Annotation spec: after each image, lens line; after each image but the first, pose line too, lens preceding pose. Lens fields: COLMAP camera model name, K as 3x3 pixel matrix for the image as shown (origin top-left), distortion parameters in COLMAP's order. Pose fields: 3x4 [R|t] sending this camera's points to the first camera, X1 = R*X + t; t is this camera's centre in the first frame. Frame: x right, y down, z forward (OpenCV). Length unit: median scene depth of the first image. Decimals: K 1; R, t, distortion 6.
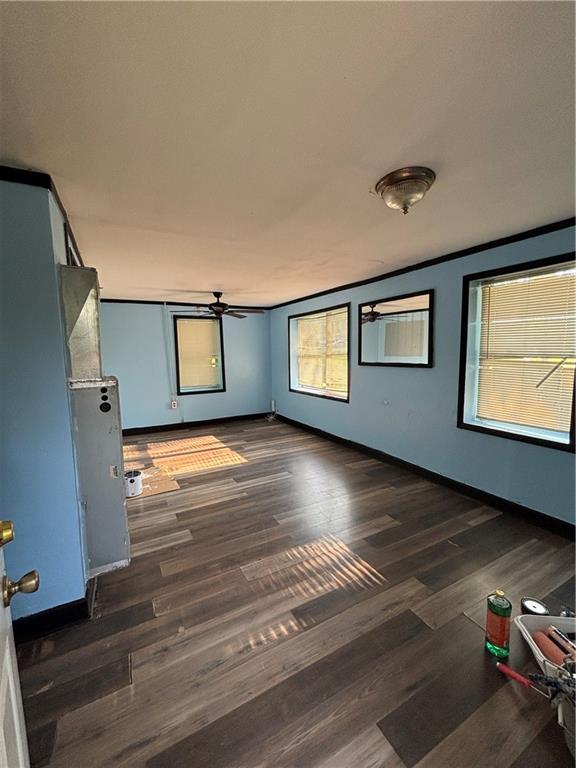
lens RADIAL K [[315.4, 0, 289.1], [0, 315.4, 378.6], [0, 0, 1]] dist [-0.019155, 0.000032]
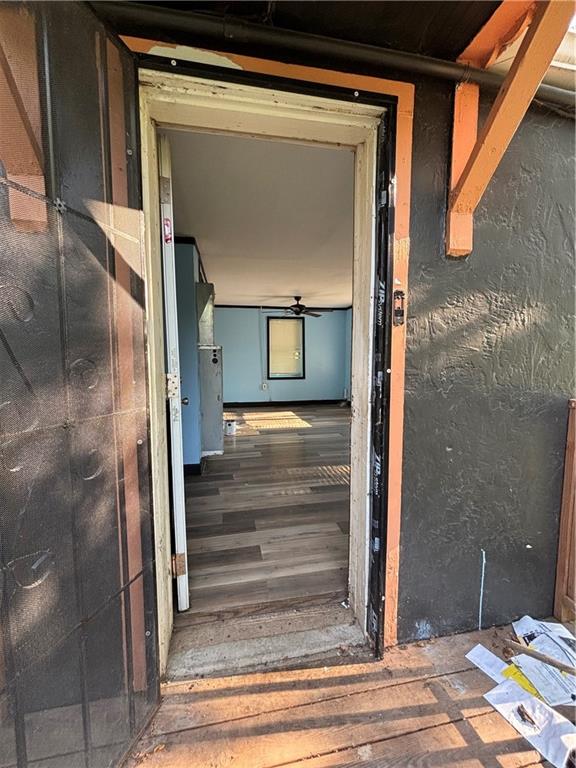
lens RADIAL K [[315.4, 0, 289.4], [0, 315.4, 385.7], [0, 0, 1]] dist [-0.019155, 0.000032]
pose [[0.951834, 0.043293, -0.303542, 0.148983], [-0.042988, 0.999046, 0.007688, 0.081532], [0.303585, 0.005731, 0.952787, -0.234955]]
